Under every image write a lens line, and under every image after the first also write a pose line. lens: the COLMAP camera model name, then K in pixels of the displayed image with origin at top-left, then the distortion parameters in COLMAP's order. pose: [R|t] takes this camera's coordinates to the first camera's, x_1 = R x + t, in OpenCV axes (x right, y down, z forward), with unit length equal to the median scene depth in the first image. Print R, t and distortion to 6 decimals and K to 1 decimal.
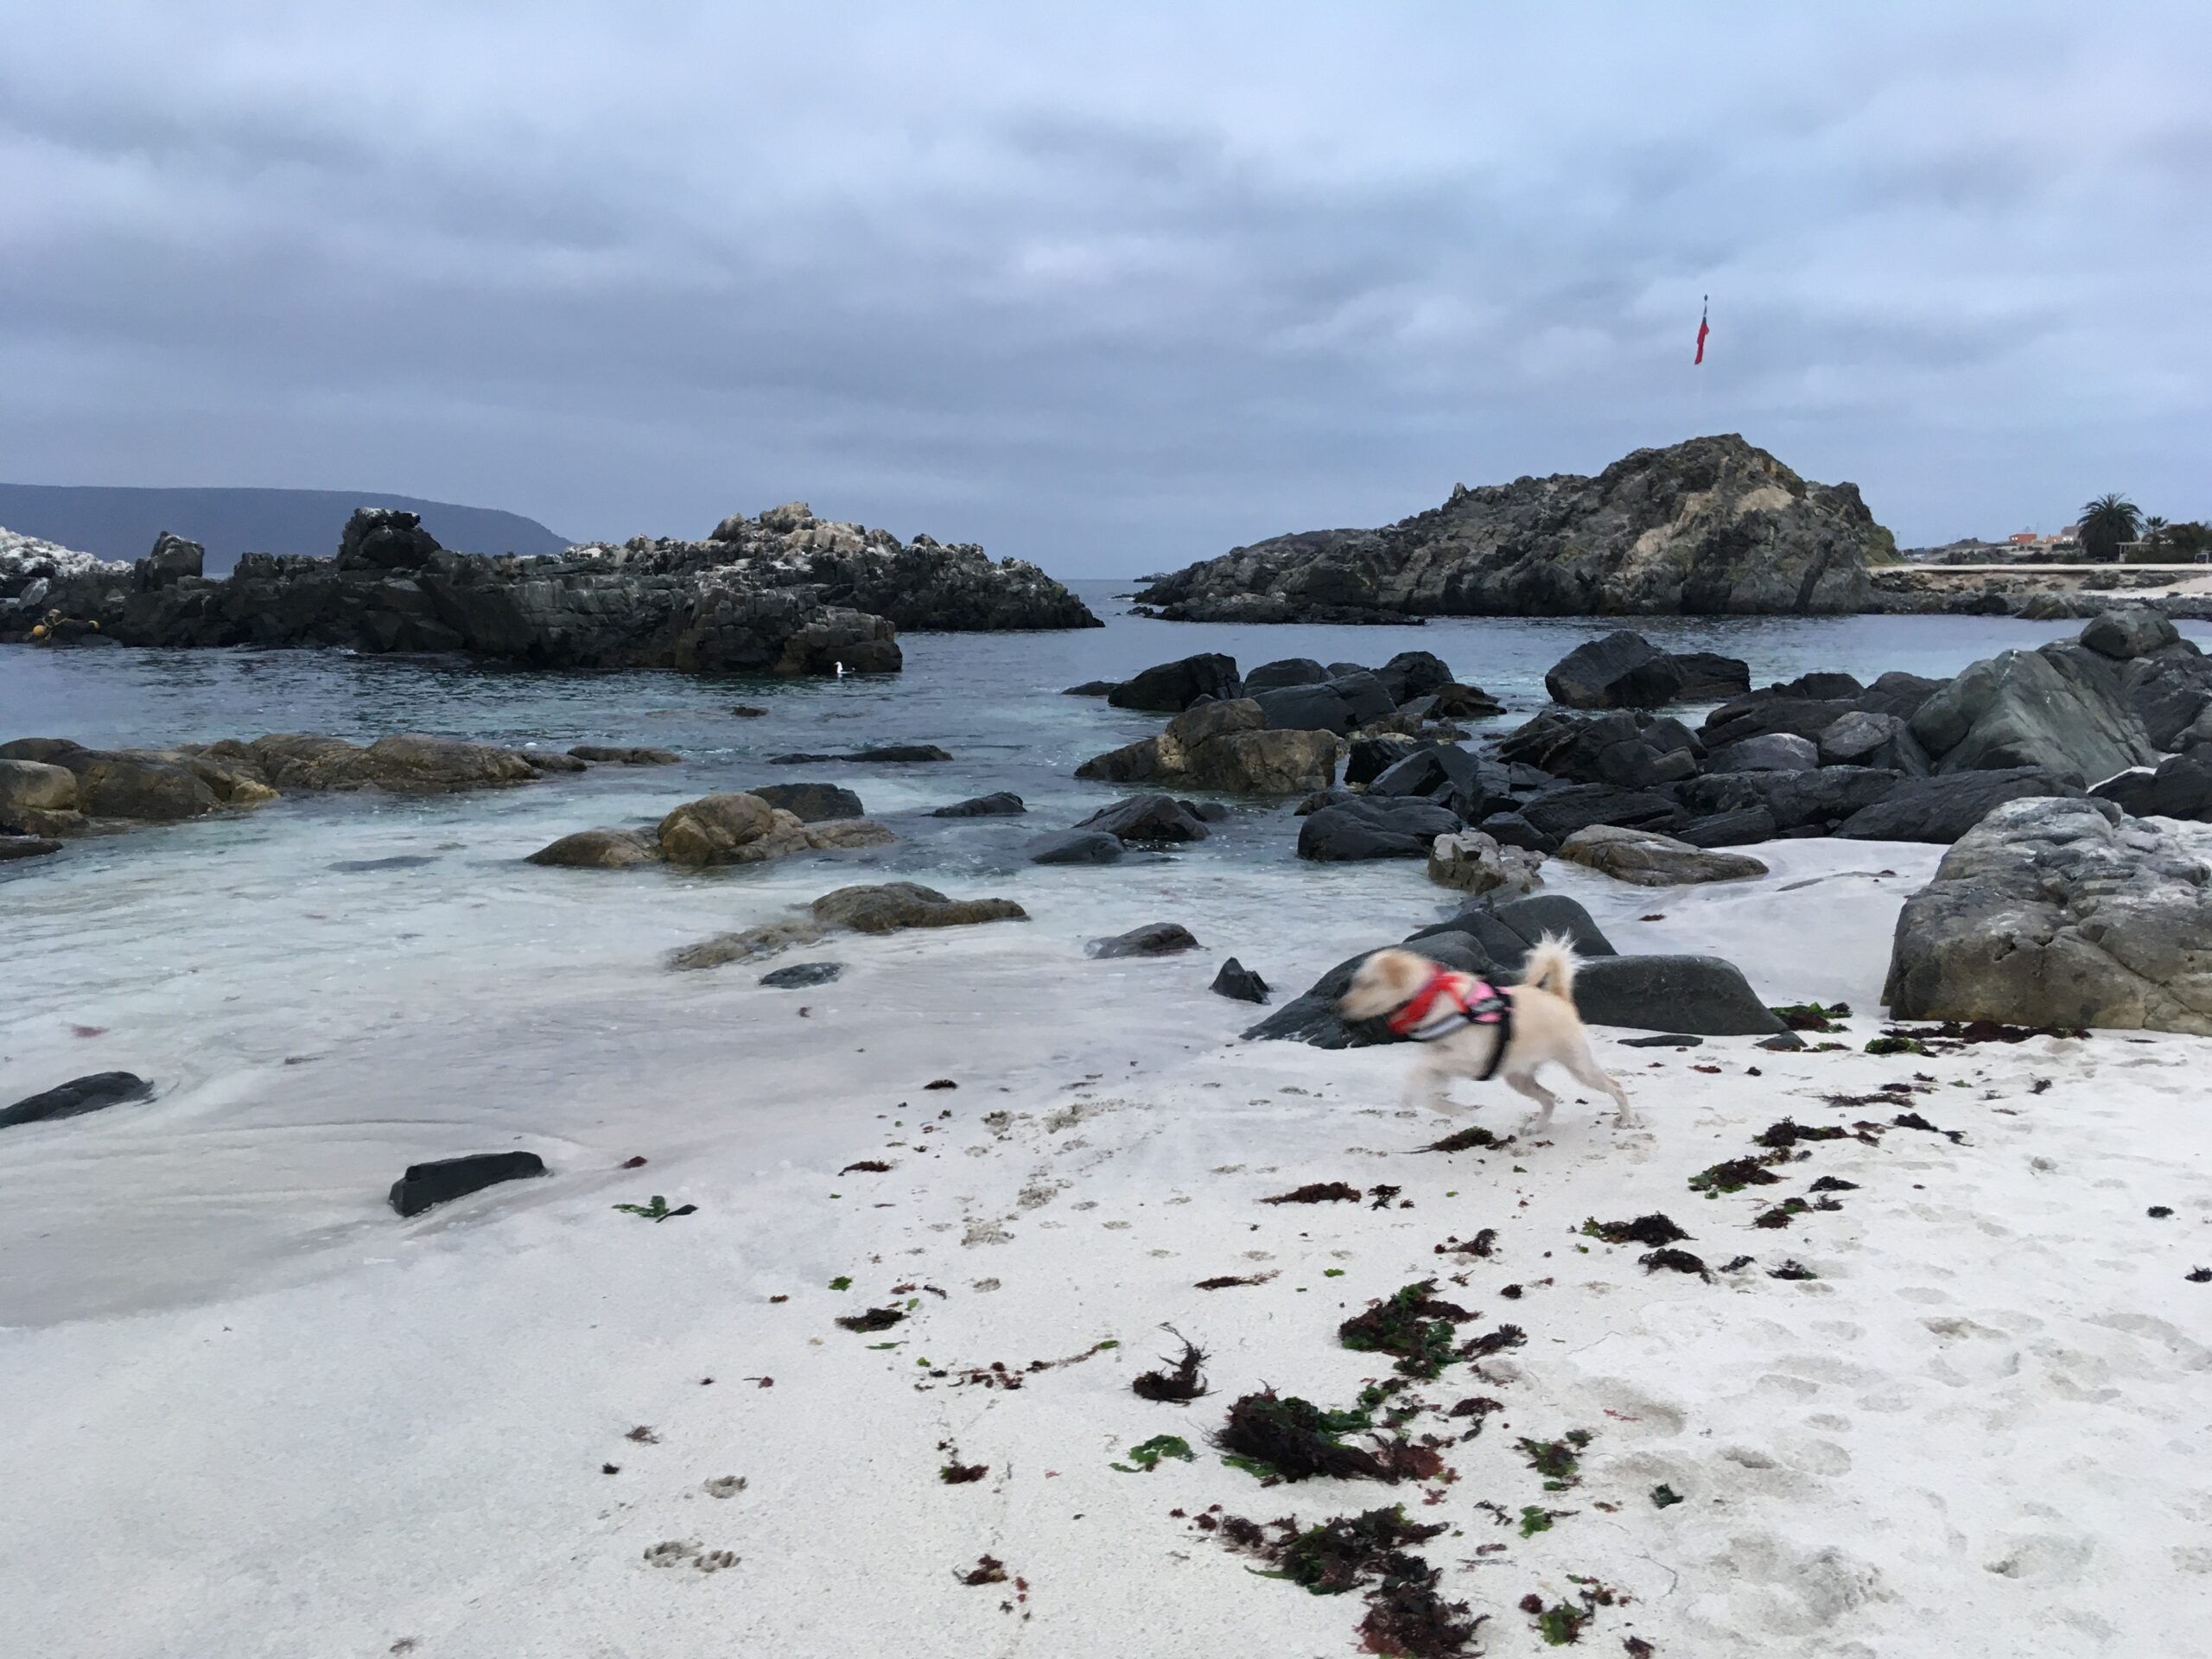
lens RADIAL K [[1855.2, 0, 1106.0], [0, 1855.2, 829.5], [0, 0, 1]] dist [0.089258, -0.101979]
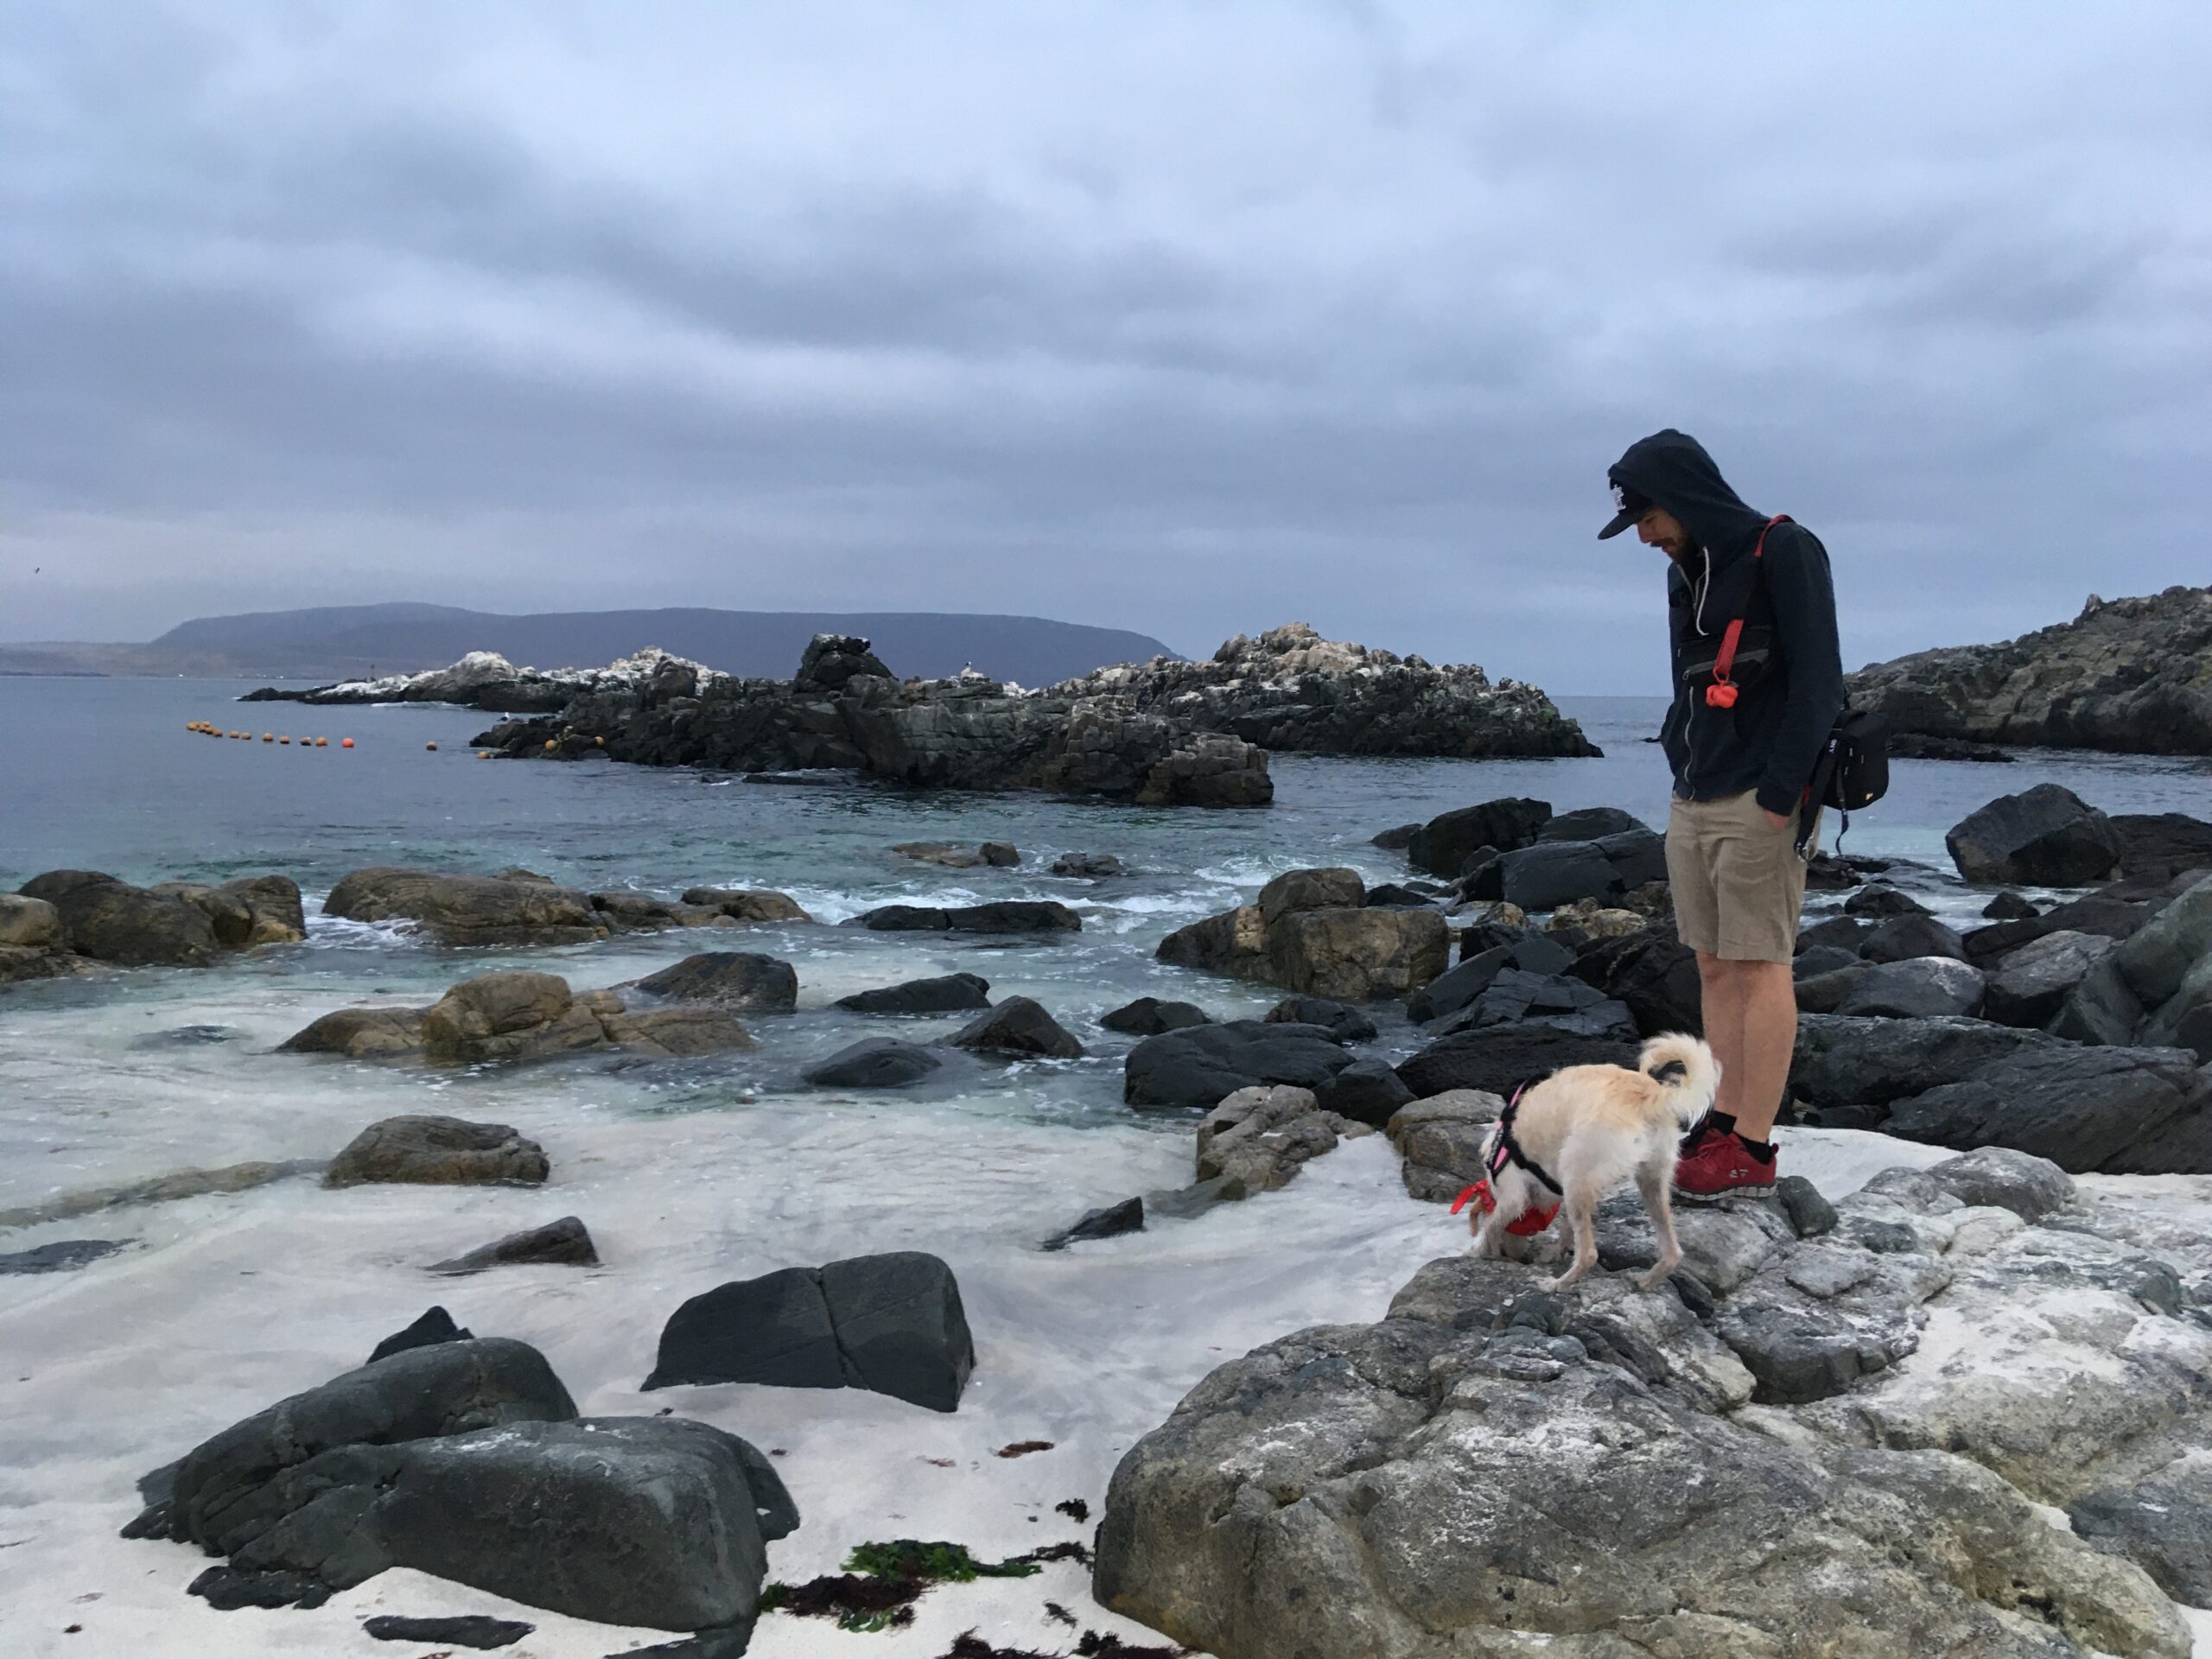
lens RADIAL K [[1855.2, 0, 1106.0], [0, 1855.2, 829.5], [0, 0, 1]] dist [0.089258, -0.101979]
pose [[0.949211, 0.030950, -0.313113, 0.086076], [-0.050175, 0.997305, -0.053527, -0.013838], [0.310613, 0.066519, 0.948206, 0.067210]]
